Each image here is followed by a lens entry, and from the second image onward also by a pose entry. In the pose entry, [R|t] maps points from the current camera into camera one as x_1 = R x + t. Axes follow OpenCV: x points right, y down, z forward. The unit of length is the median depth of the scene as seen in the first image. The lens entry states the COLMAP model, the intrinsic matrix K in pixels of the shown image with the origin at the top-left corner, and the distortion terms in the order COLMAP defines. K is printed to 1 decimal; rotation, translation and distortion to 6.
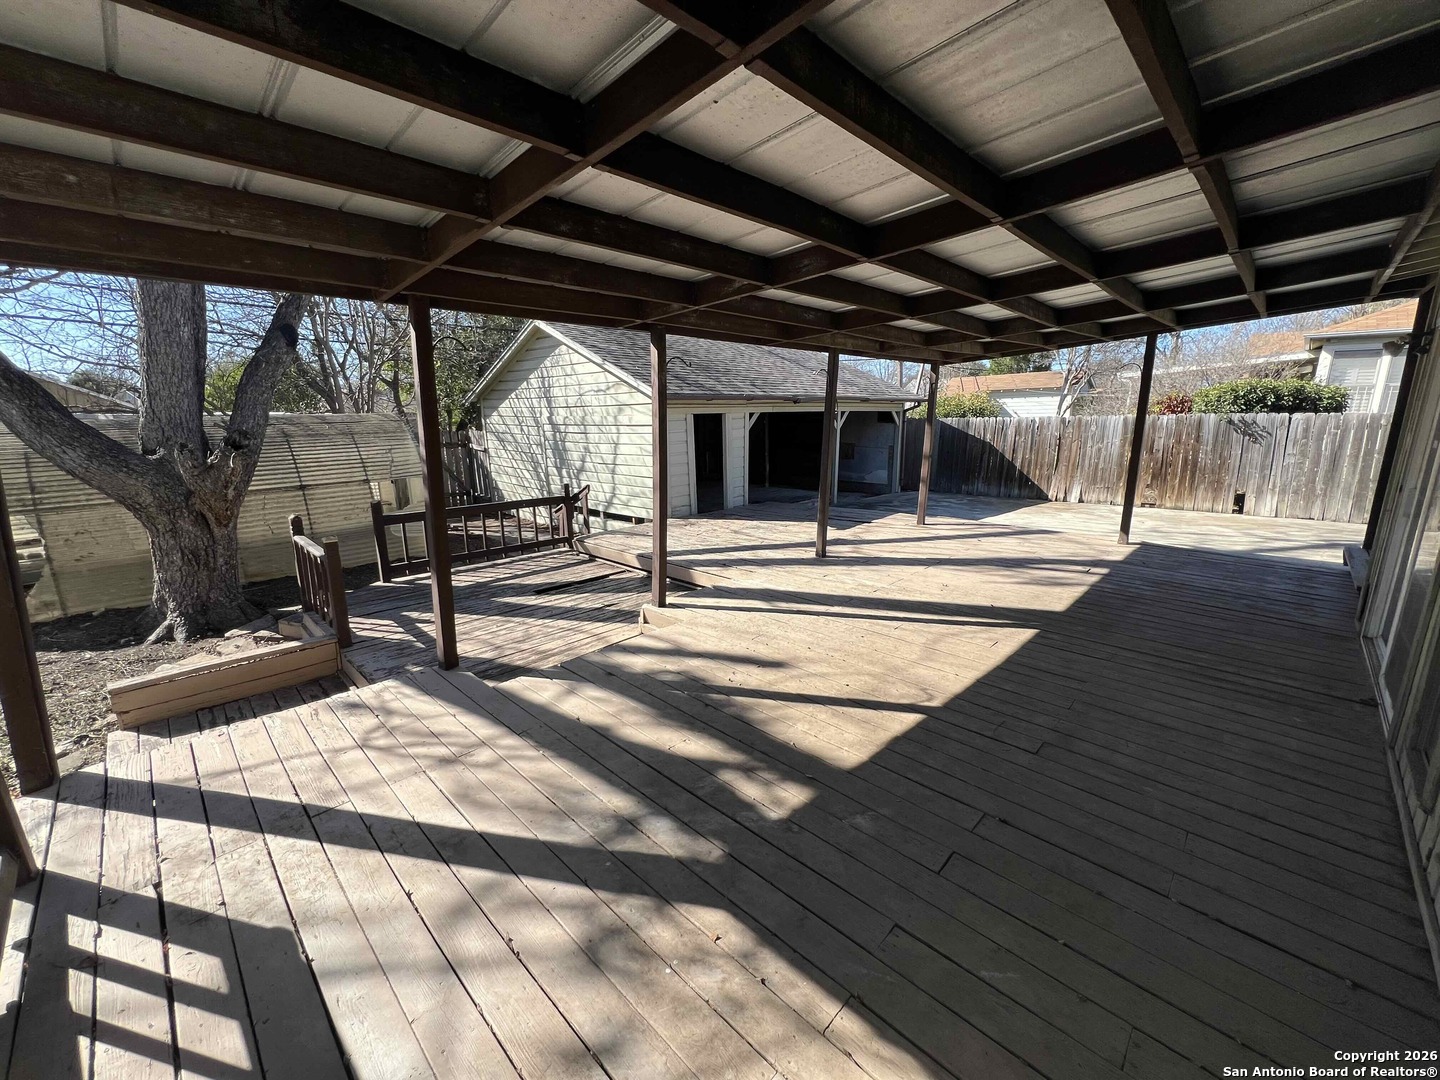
lens RADIAL K [[577.9, 0, 723.0], [0, 577.9, 540.0], [0, 0, 1]] dist [-0.001448, -0.000073]
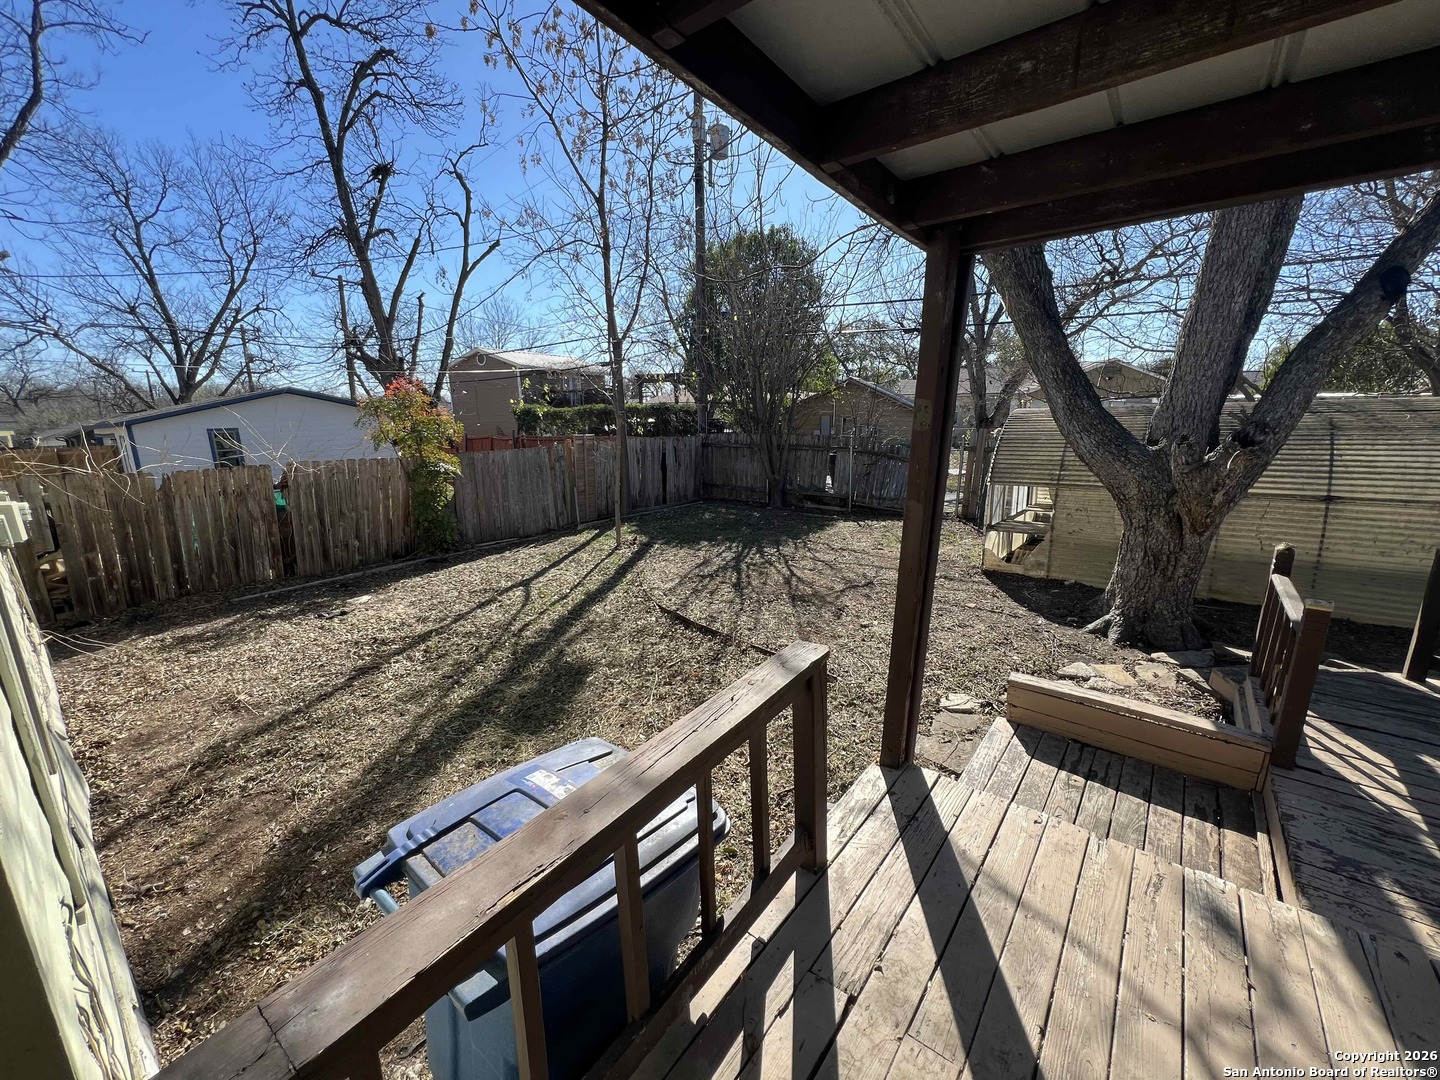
lens RADIAL K [[577.9, 0, 717.0], [0, 577.9, 541.2], [0, 0, 1]] dist [-0.001448, -0.000073]
pose [[0.105944, 0.228448, -0.967774, -0.086135], [-0.196122, 0.958935, 0.204892, -0.036313], [0.974839, 0.168095, 0.146397, 0.139637]]
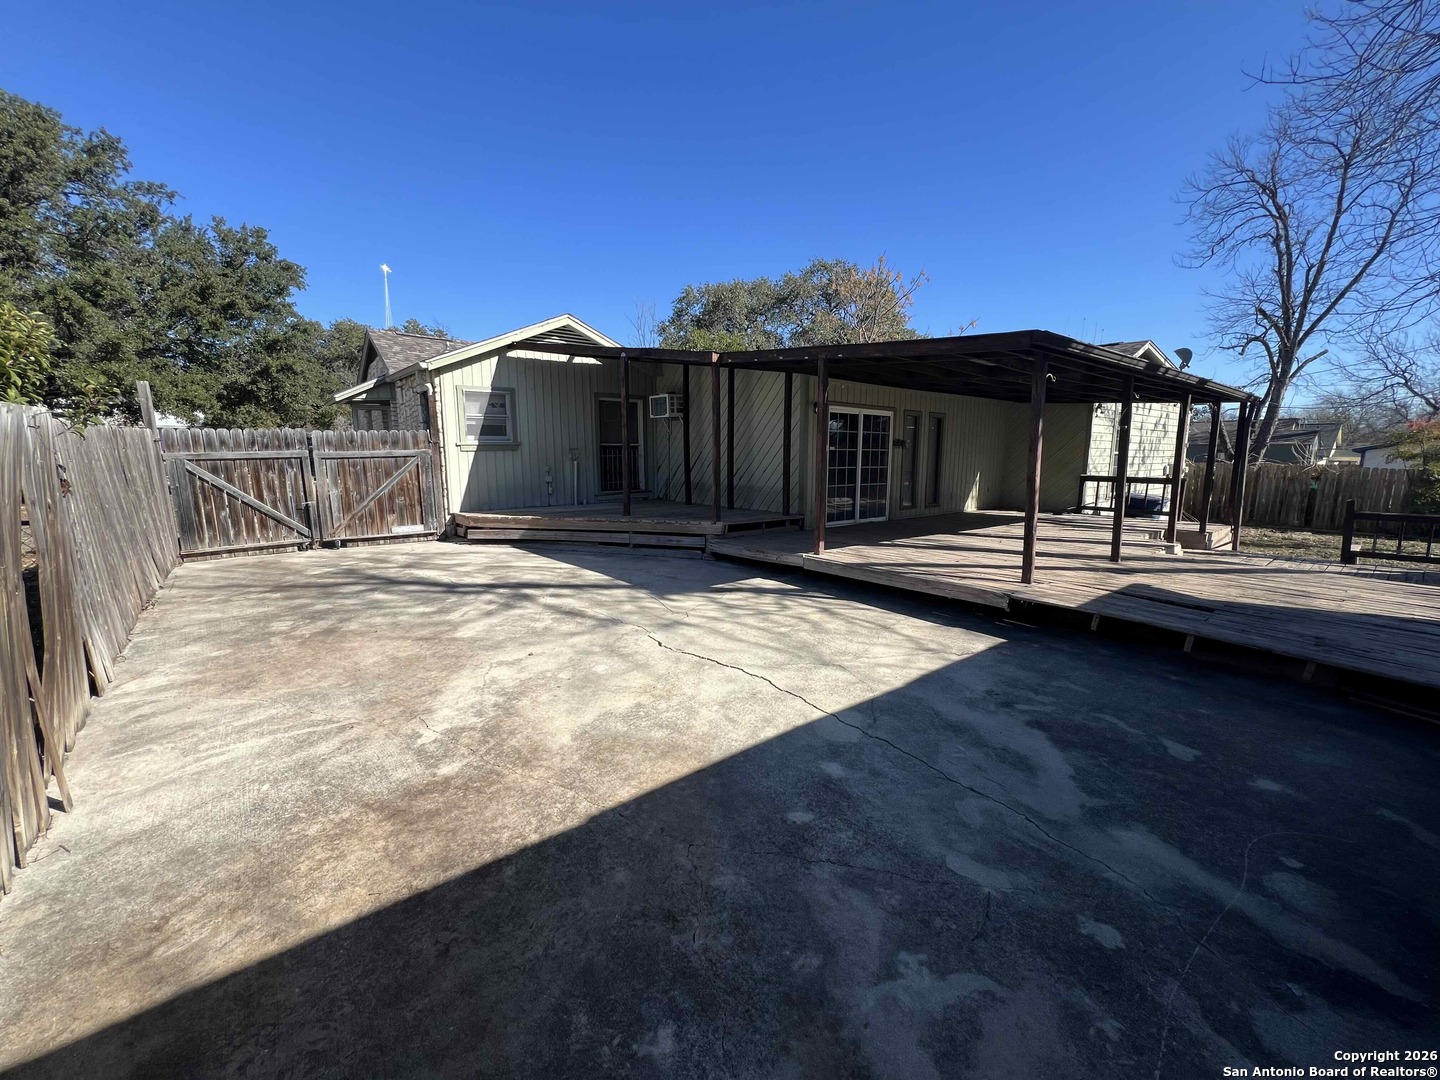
lens RADIAL K [[577.9, 0, 719.5], [0, 577.9, 536.4], [0, 0, 1]] dist [-0.001448, -0.000073]
pose [[-0.992464, -0.014382, 0.121686, 0.863907], [0.029760, 0.935059, 0.353240, -0.460406], [-0.118864, 0.354200, -0.927585, 2.286178]]
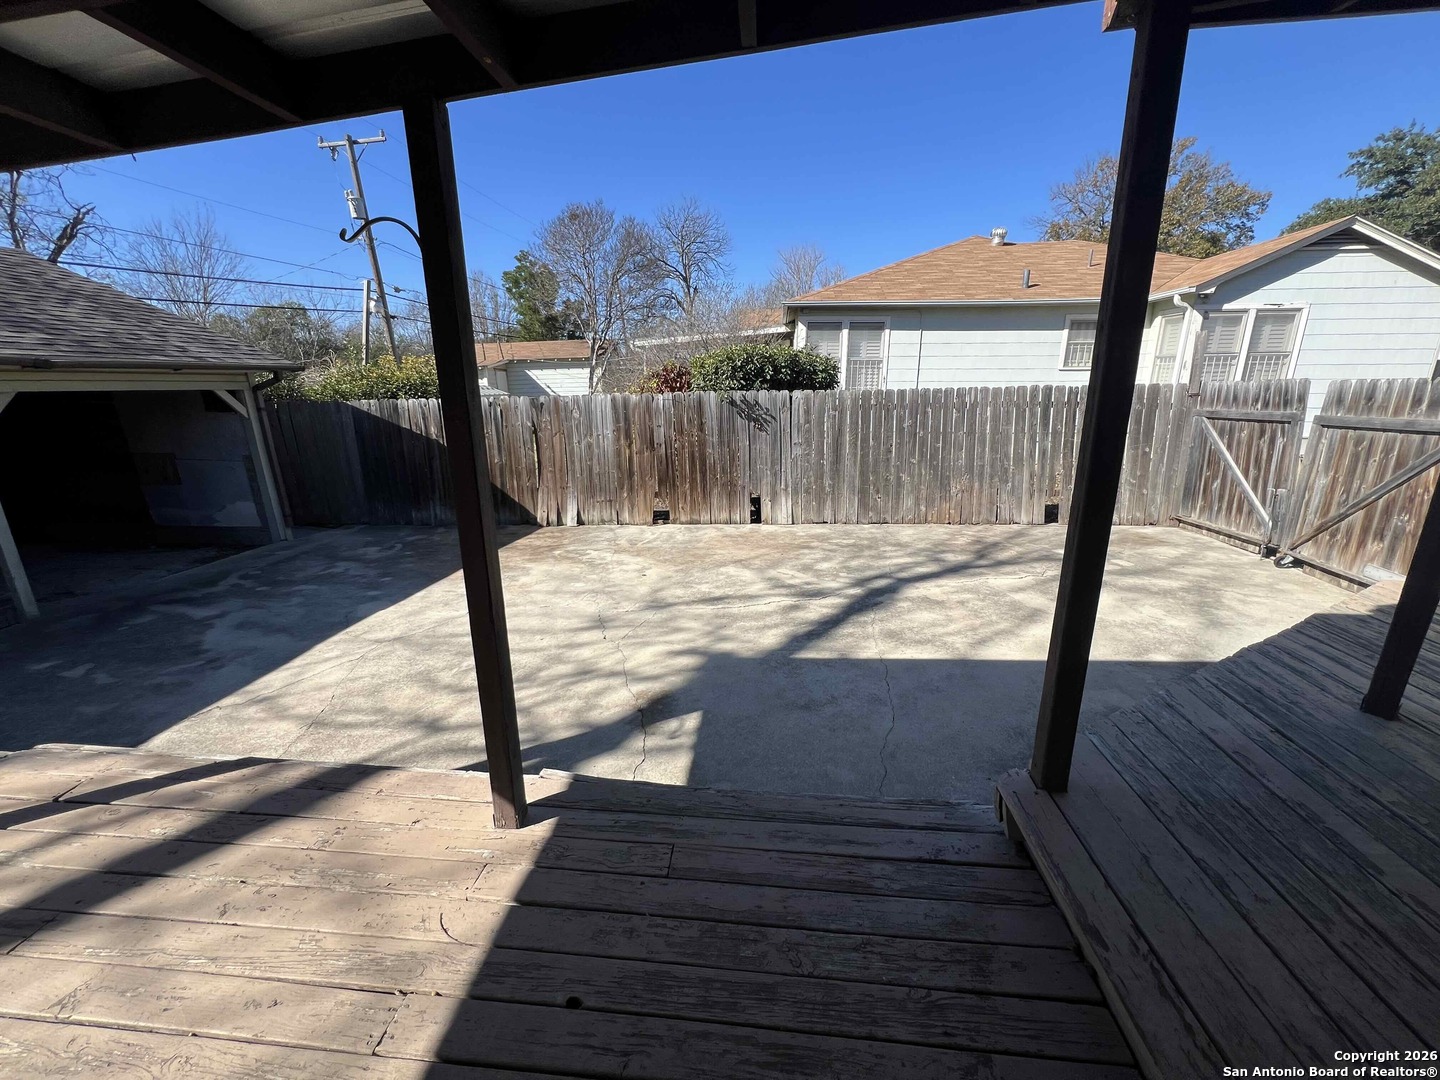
lens RADIAL K [[577.9, 0, 719.2], [0, 577.9, 537.6], [0, 0, 1]] dist [-0.001448, -0.000073]
pose [[0.778023, -0.163485, 0.606591, 0.707106], [0.137773, 0.986443, 0.089152, -0.186114], [-0.612942, 0.014209, 0.790000, 0.779161]]
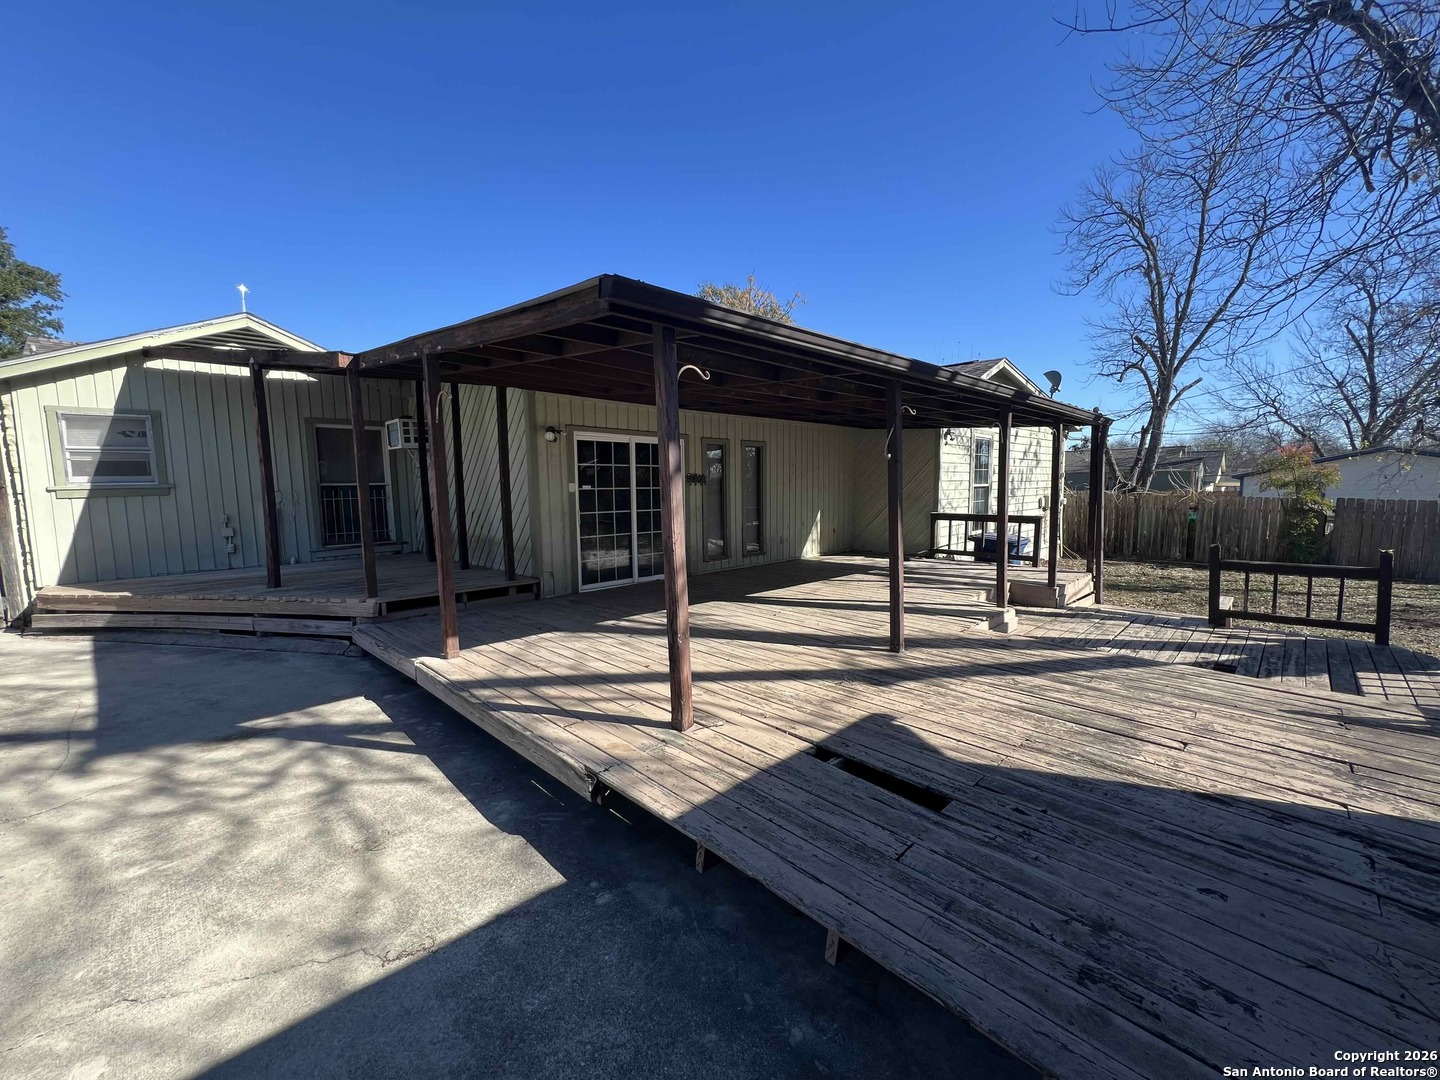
lens RADIAL K [[577.9, 0, 718.3], [0, 577.9, 536.9], [0, 0, 1]] dist [-0.001448, -0.000073]
pose [[-0.999482, 0.014025, 0.028959, 0.423677], [0.022201, 0.952044, 0.305153, -0.374262], [-0.023290, 0.305638, -0.951863, 1.834479]]
